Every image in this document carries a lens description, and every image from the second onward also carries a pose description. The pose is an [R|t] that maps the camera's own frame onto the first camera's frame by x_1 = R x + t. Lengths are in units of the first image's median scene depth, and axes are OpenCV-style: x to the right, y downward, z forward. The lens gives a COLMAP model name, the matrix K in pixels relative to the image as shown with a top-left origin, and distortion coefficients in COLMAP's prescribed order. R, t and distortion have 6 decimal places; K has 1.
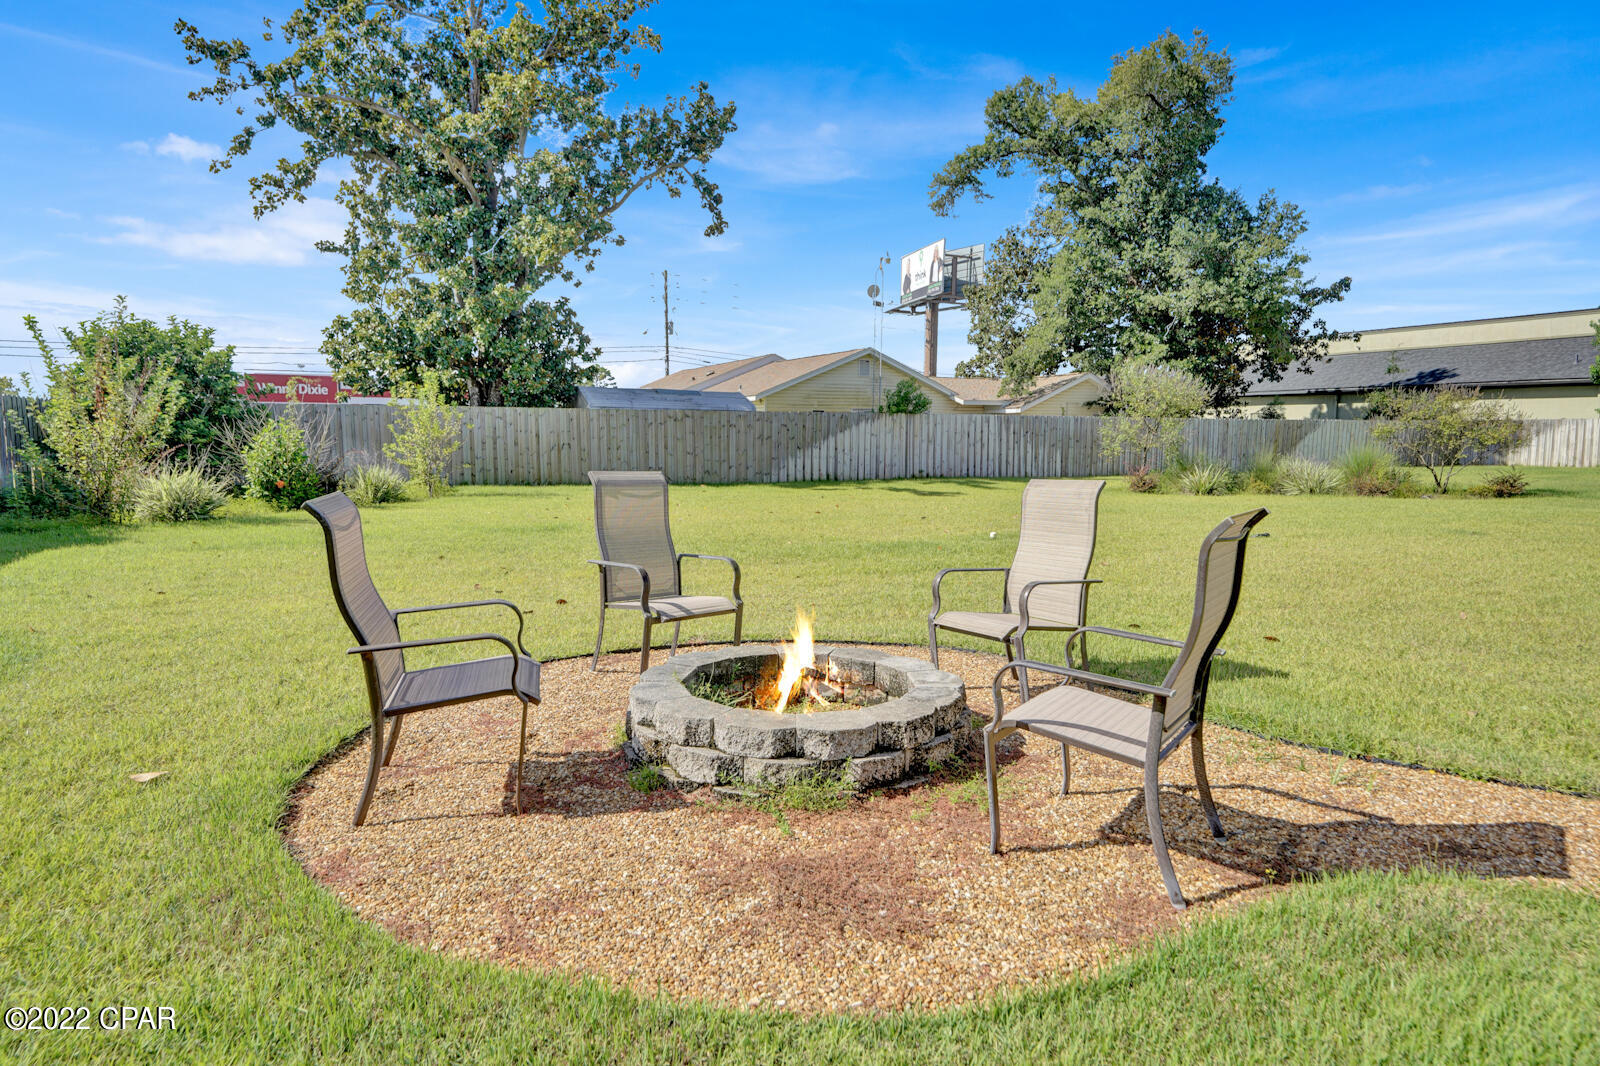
lens RADIAL K [[908.1, 0, 792.1], [0, 908.1, 534.4], [0, 0, 1]] dist [0.006276, 0.000389]
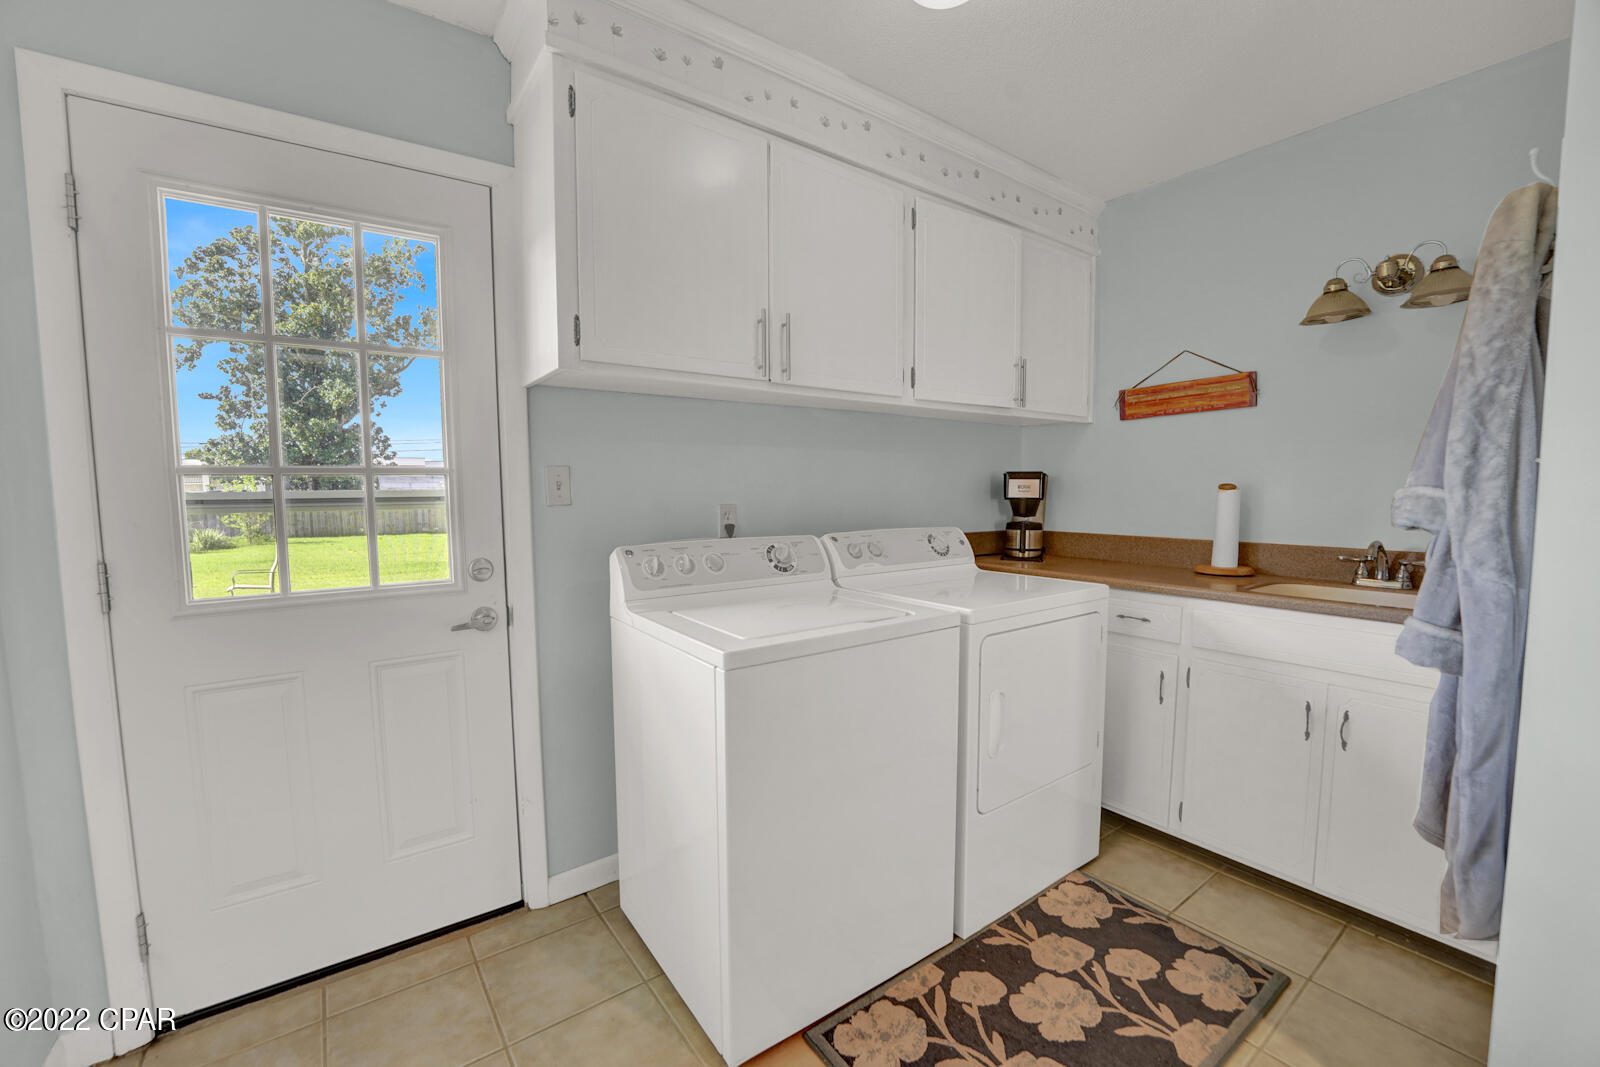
lens RADIAL K [[650.1, 0, 799.6], [0, 650.1, 538.7], [0, 0, 1]] dist [-0.030354, 0.003798]
pose [[0.986996, -0.032868, 0.157348, 0.373604], [0.037706, 0.998900, -0.027862, 0.016876], [-0.156259, 0.033432, 0.987150, -0.309565]]
